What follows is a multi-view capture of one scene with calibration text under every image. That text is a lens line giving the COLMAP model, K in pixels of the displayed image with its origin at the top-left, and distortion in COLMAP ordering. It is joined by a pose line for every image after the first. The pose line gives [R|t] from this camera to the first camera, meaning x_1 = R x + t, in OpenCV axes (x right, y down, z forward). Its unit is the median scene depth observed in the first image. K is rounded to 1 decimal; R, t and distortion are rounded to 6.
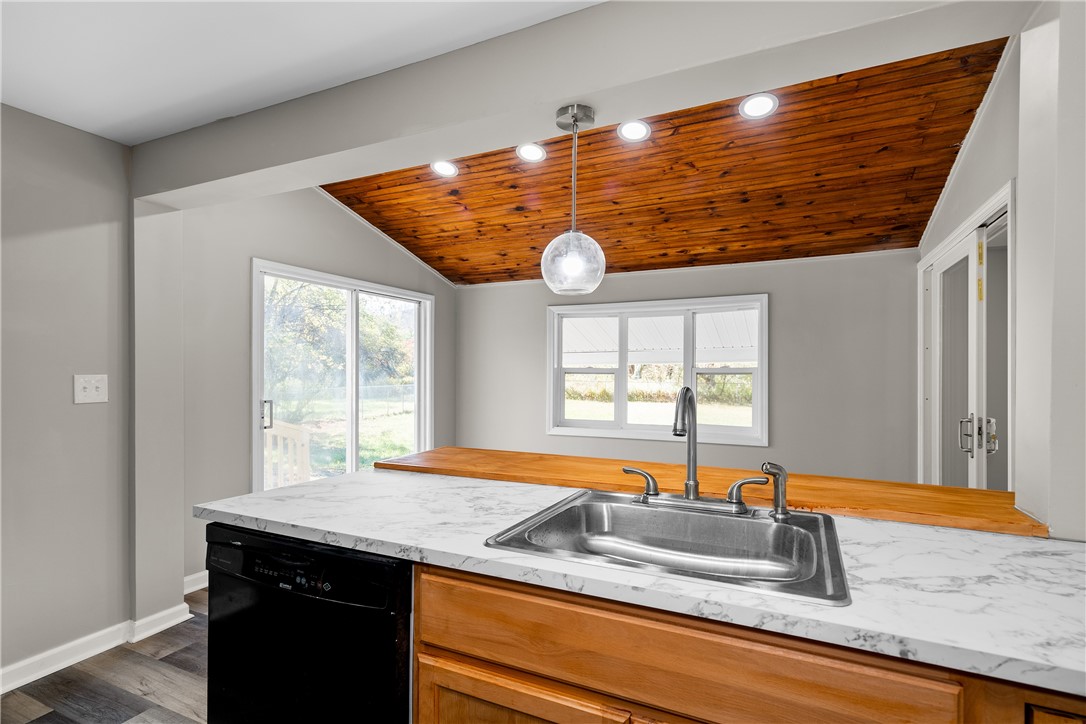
lens RADIAL K [[535.2, 0, 541.8], [0, 535.2, 376.0], [0, 0, 1]] dist [0.000038, 0.000425]
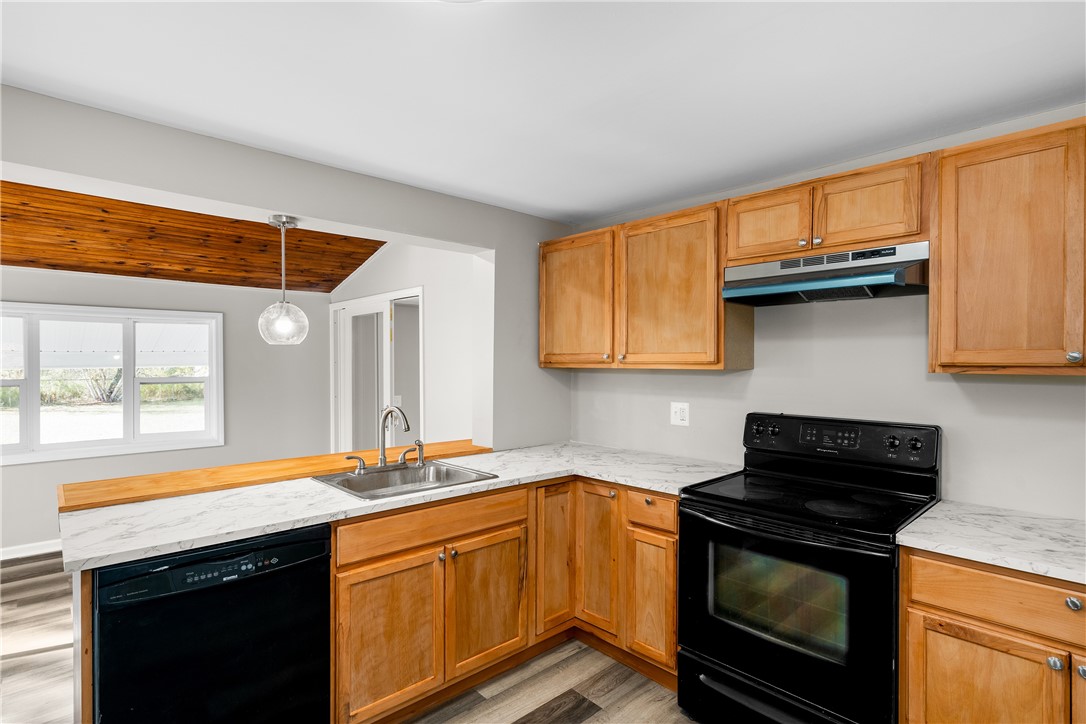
lens RADIAL K [[535.2, 0, 541.8], [0, 535.2, 376.0], [0, 0, 1]] dist [0.000038, 0.000425]
pose [[0.363812, -0.023011, 0.931188, -0.420526], [0.006414, 0.999733, 0.022199, -0.040964], [-0.931450, -0.002103, 0.363862, -0.064379]]
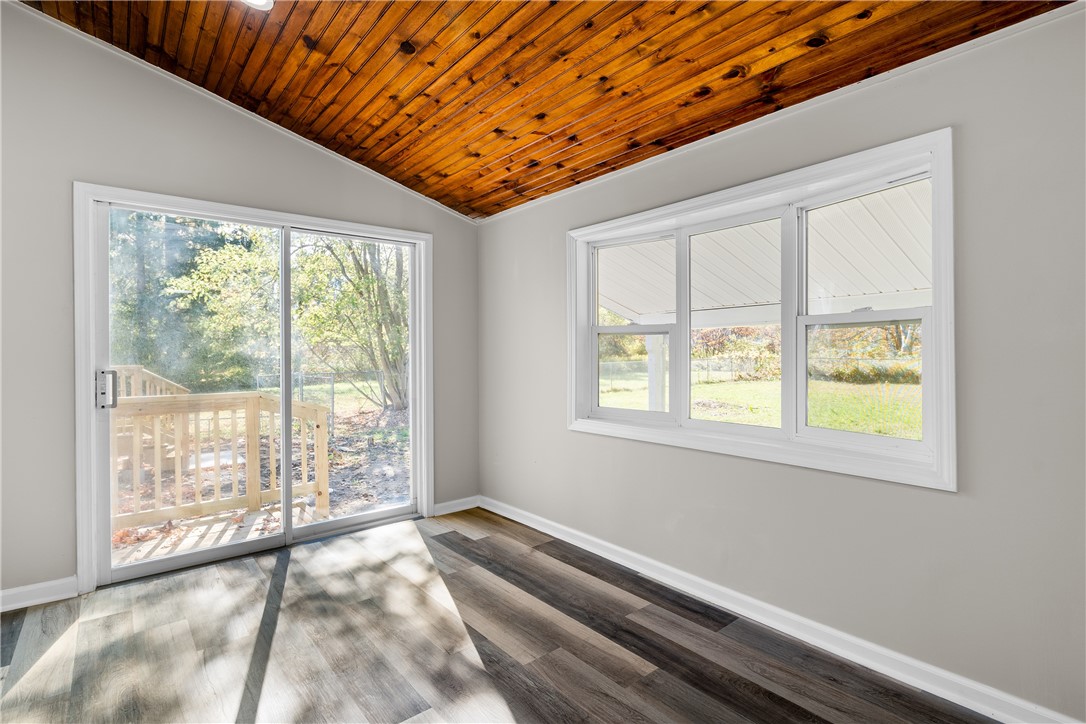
lens RADIAL K [[534.0, 0, 544.0], [0, 534.0, 356.2], [0, 0, 1]] dist [0.004050, 0.000512]
pose [[0.905819, -0.003778, -0.423647, 0.321058], [0.004934, 0.999986, 0.001631, 0.023449], [0.423635, -0.003567, 0.905826, 0.501410]]
